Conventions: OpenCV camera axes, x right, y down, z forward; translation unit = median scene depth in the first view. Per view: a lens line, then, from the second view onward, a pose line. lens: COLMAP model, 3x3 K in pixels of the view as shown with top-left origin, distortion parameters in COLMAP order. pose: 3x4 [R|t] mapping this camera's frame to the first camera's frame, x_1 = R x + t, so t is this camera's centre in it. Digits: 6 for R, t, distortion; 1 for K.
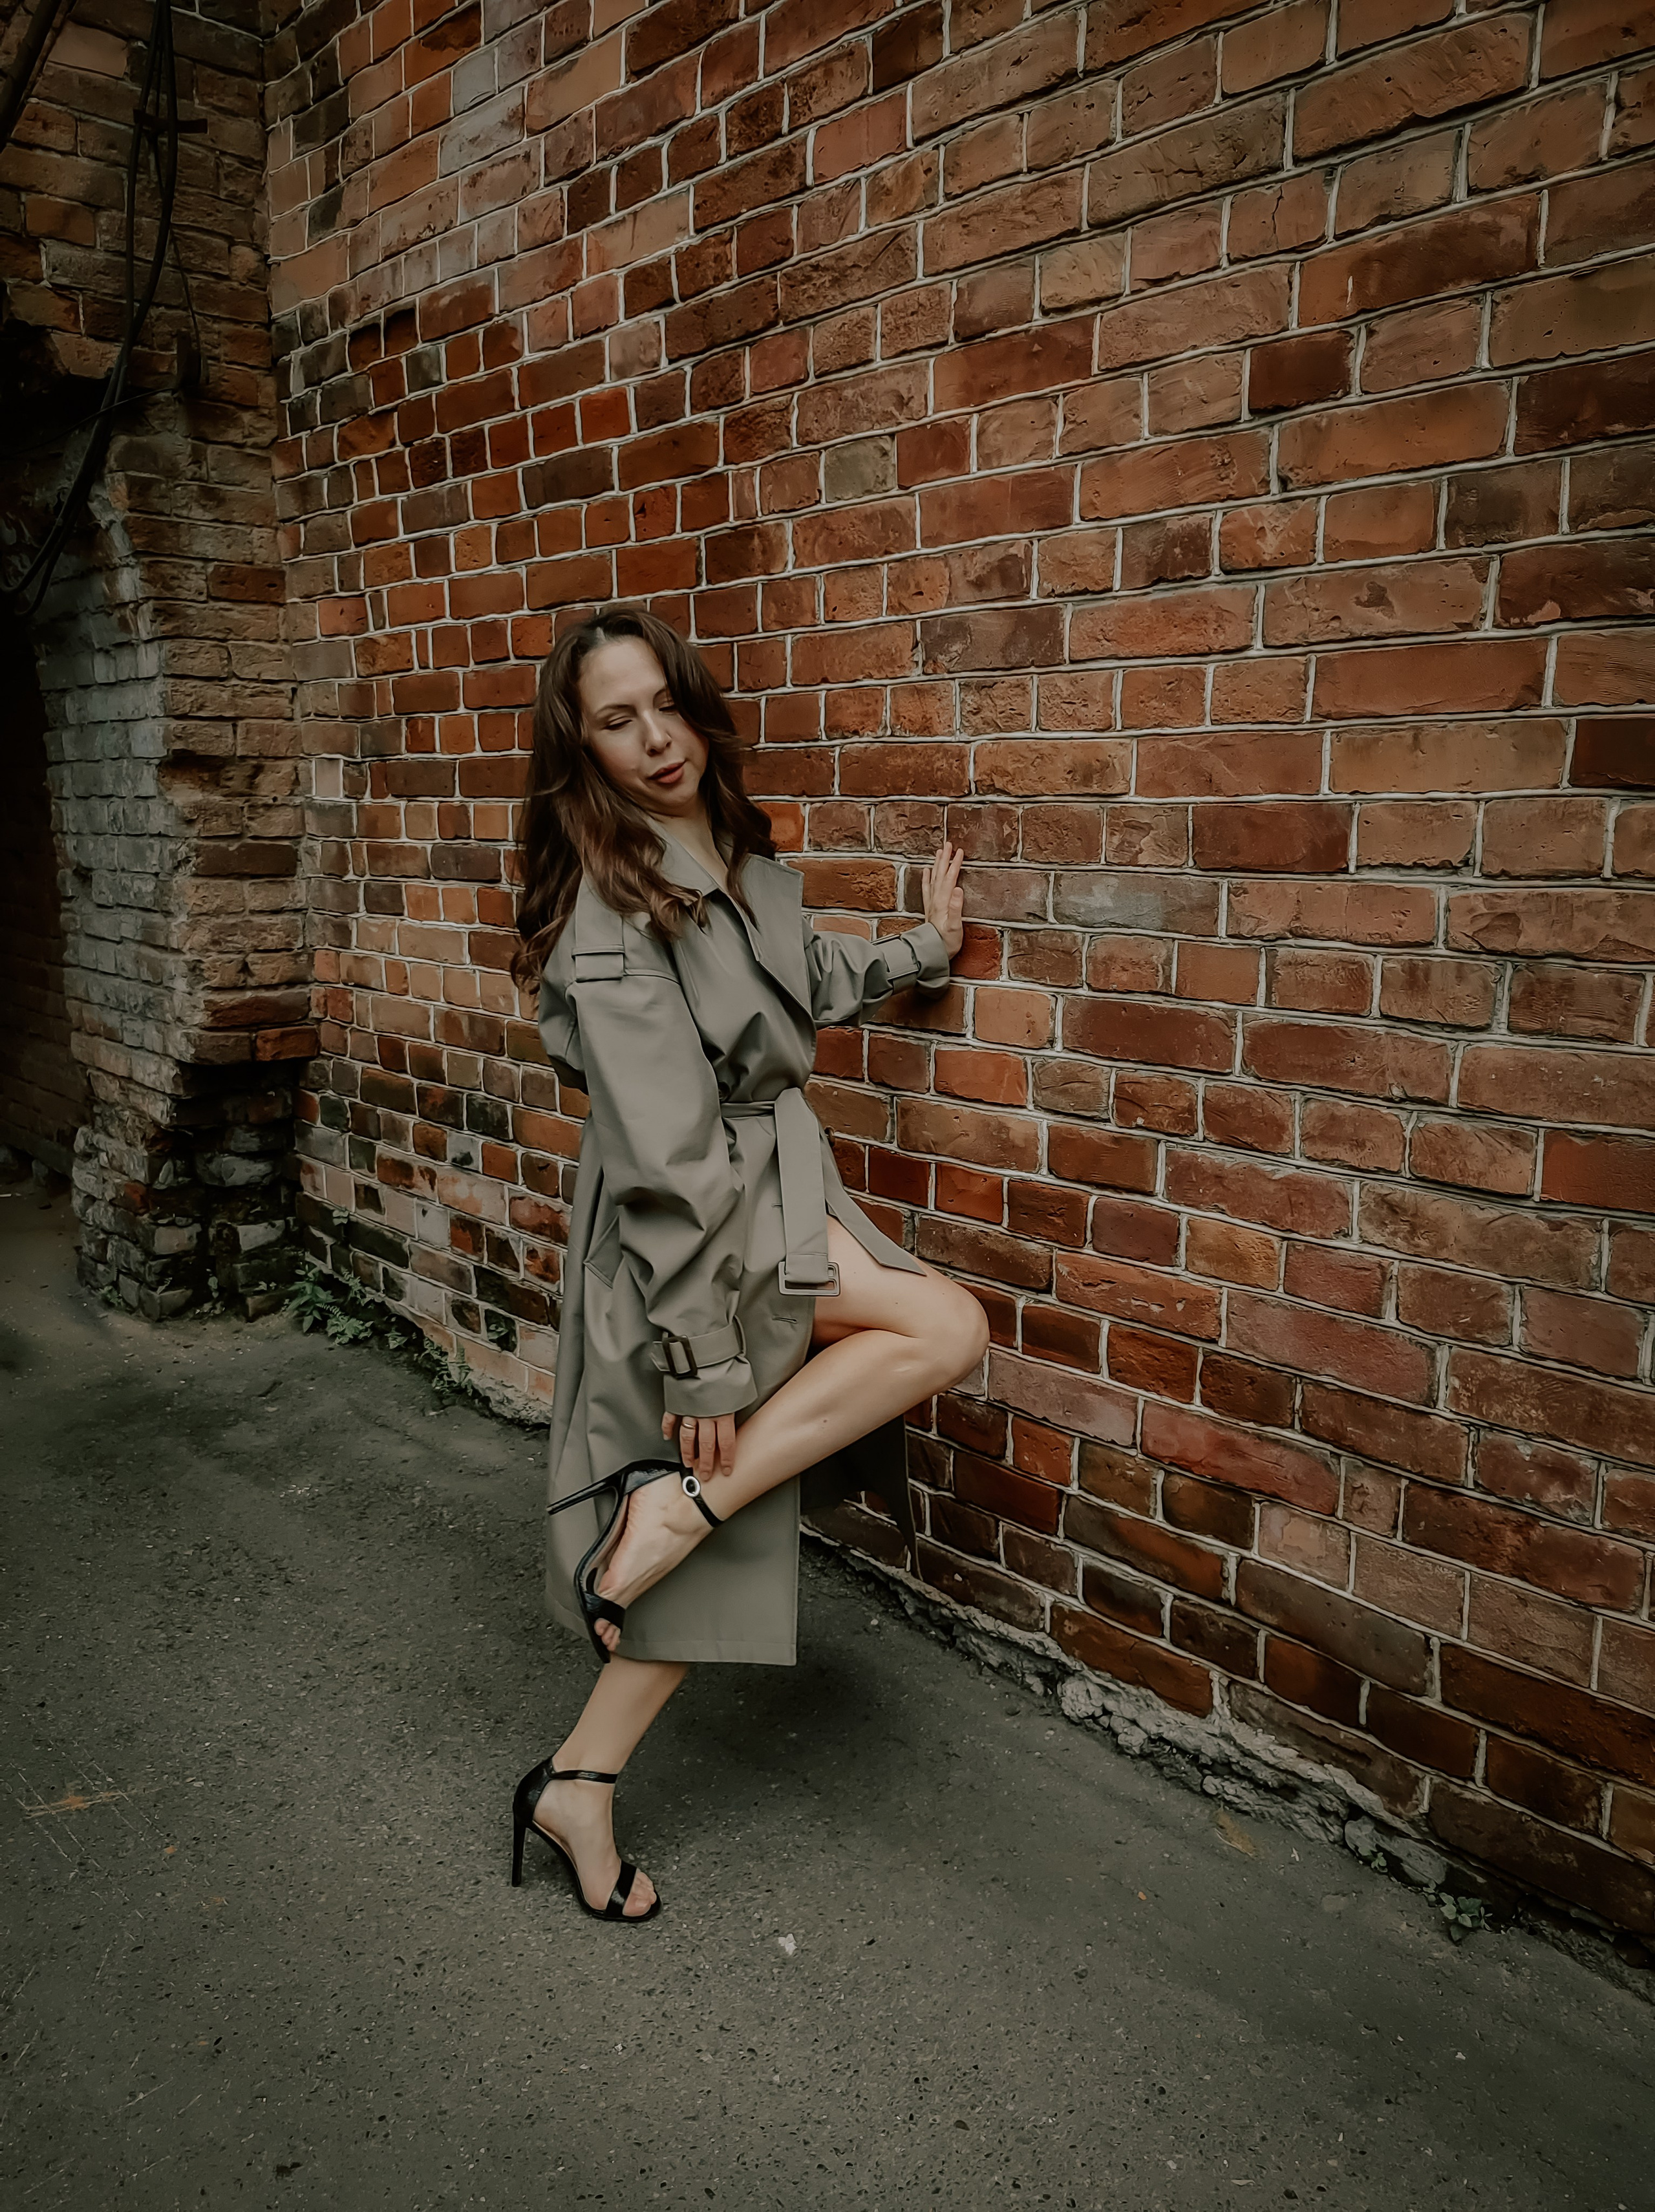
lens RADIAL K [[1643.3, 0, 839.6], [0, 1643.3, 1105.4], [0, 0, 1]] dist [0.038214, -0.017861]
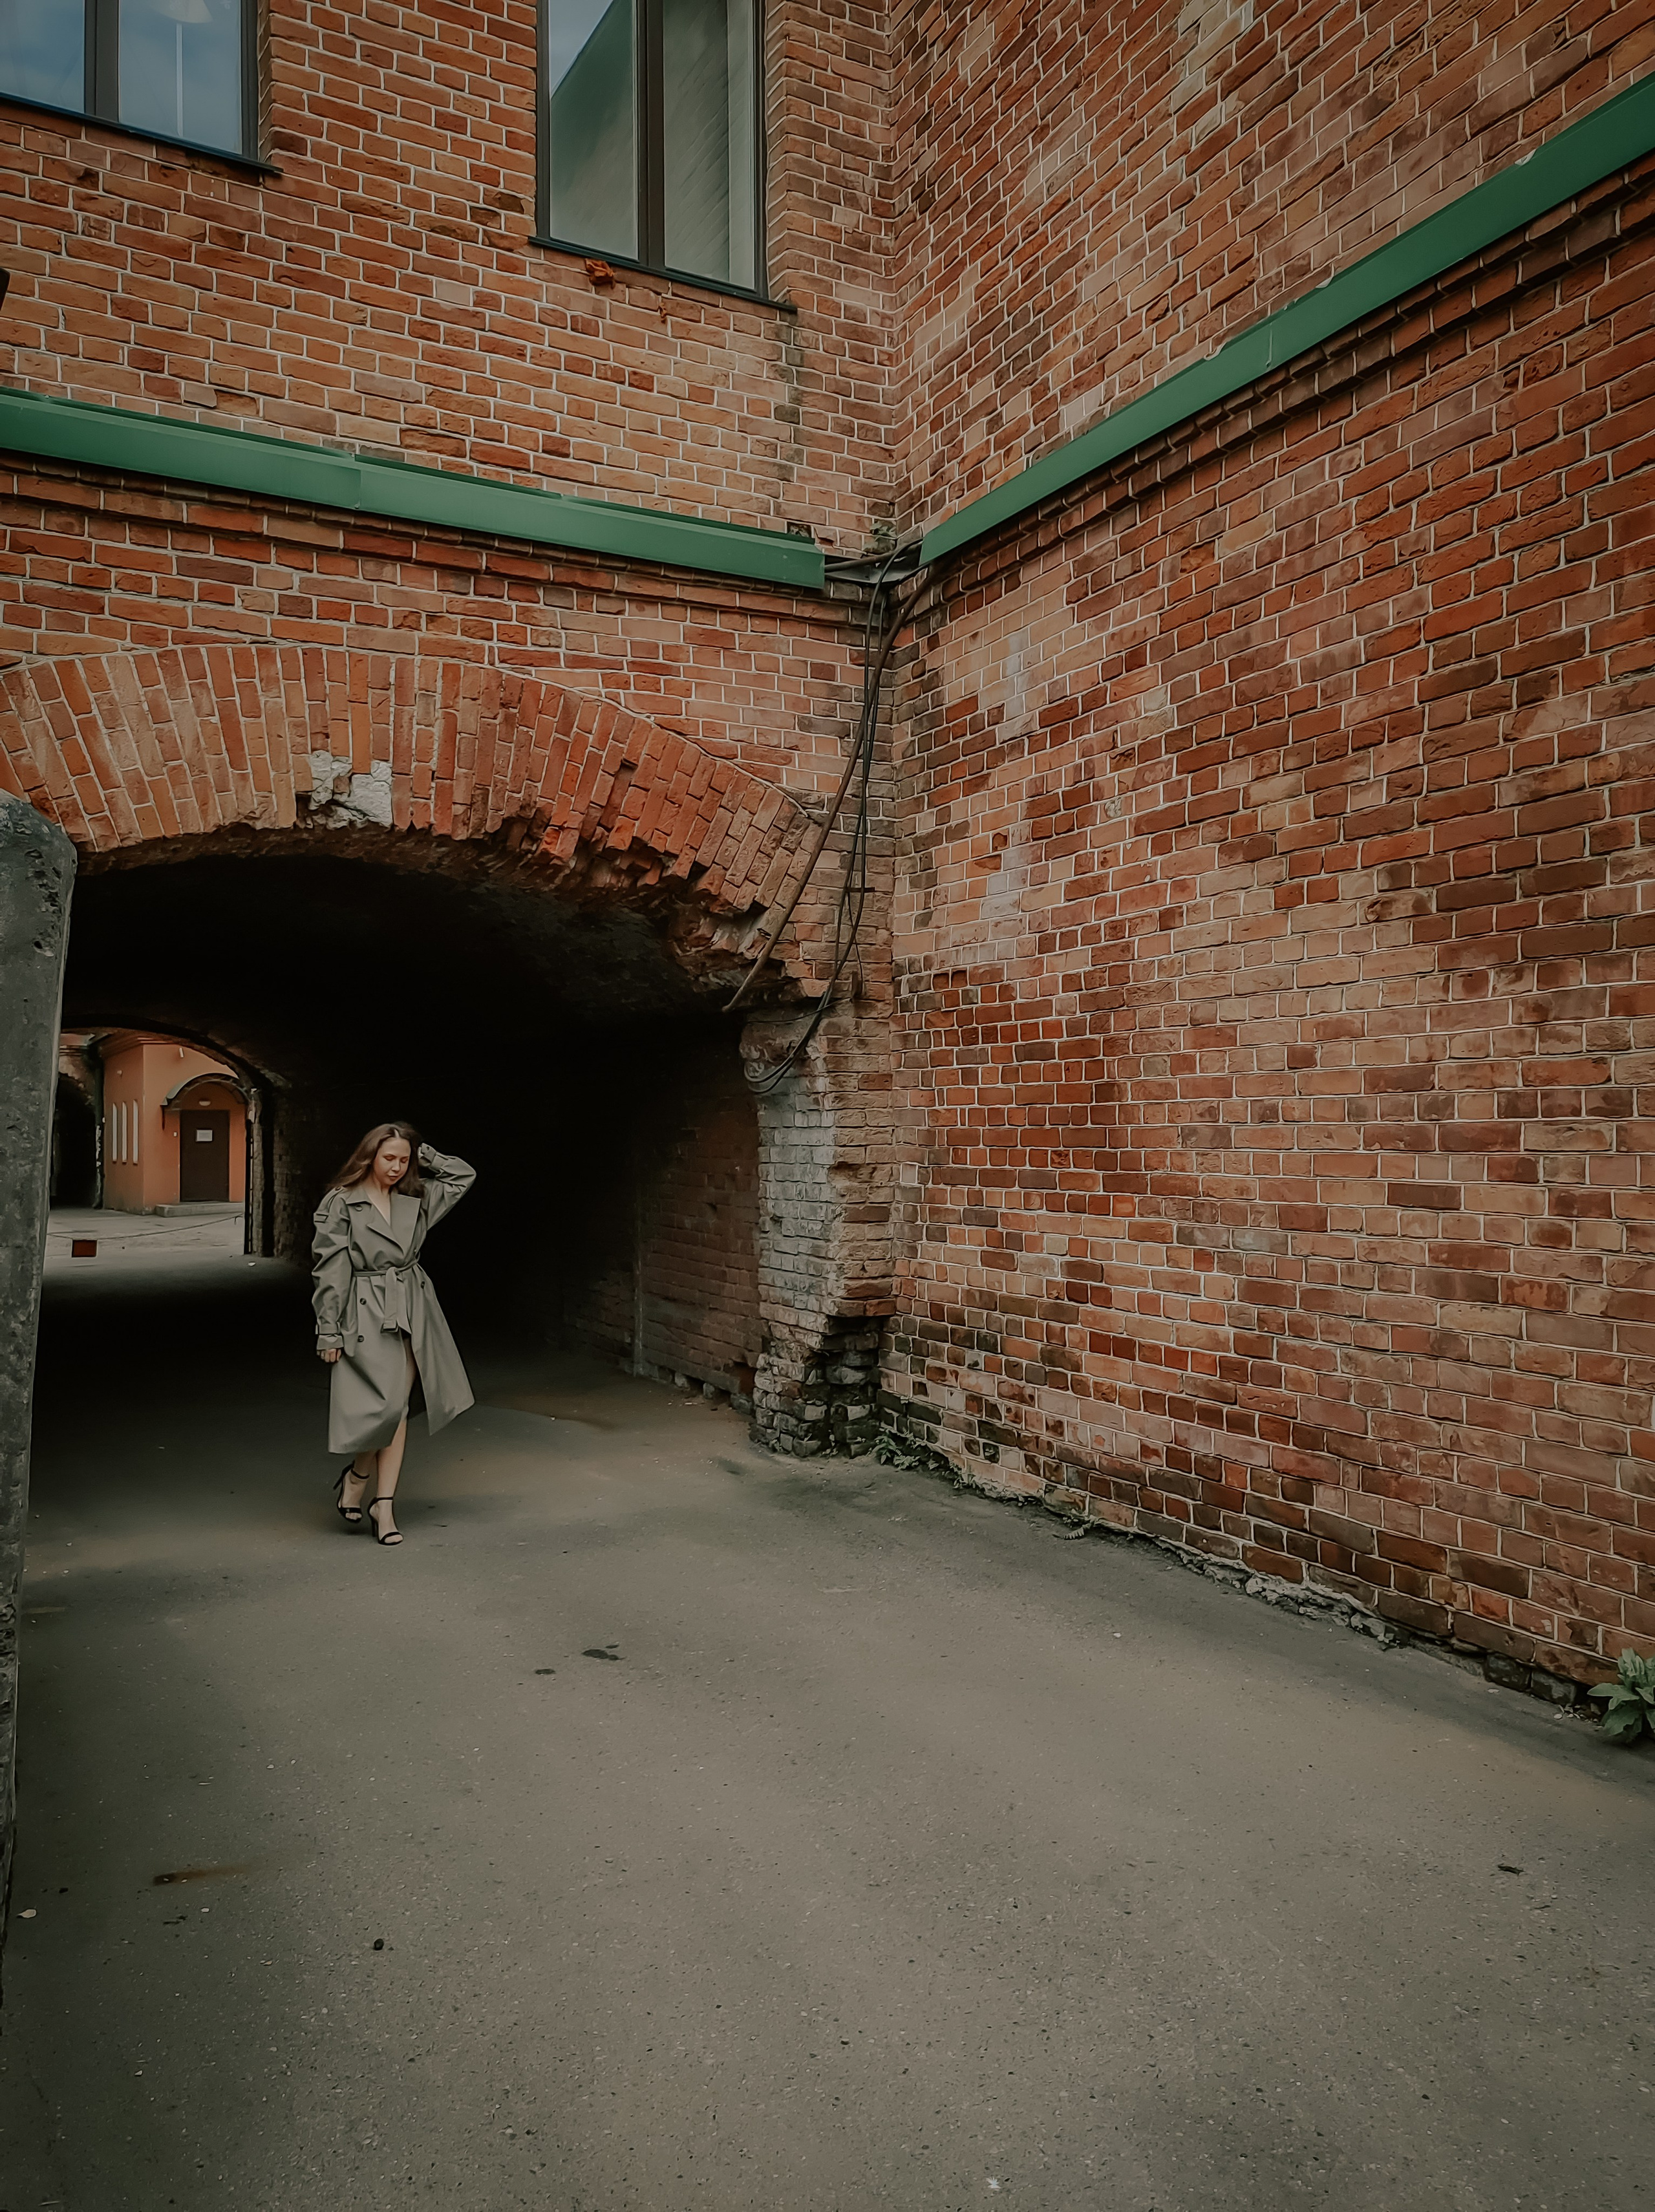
lens RADIAL K [[1643.3, 0, 839.6], [0, 1643.3, 1105.4], [0, 0, 1]] dist [0.038214, -0.017861]
pose [[0.968389, -0.010961, -0.249203, 0.122508], [-0.037864, 0.980999, -0.190282, 0.118422], [0.246554, 0.193703, 0.949574, -1.066615]]
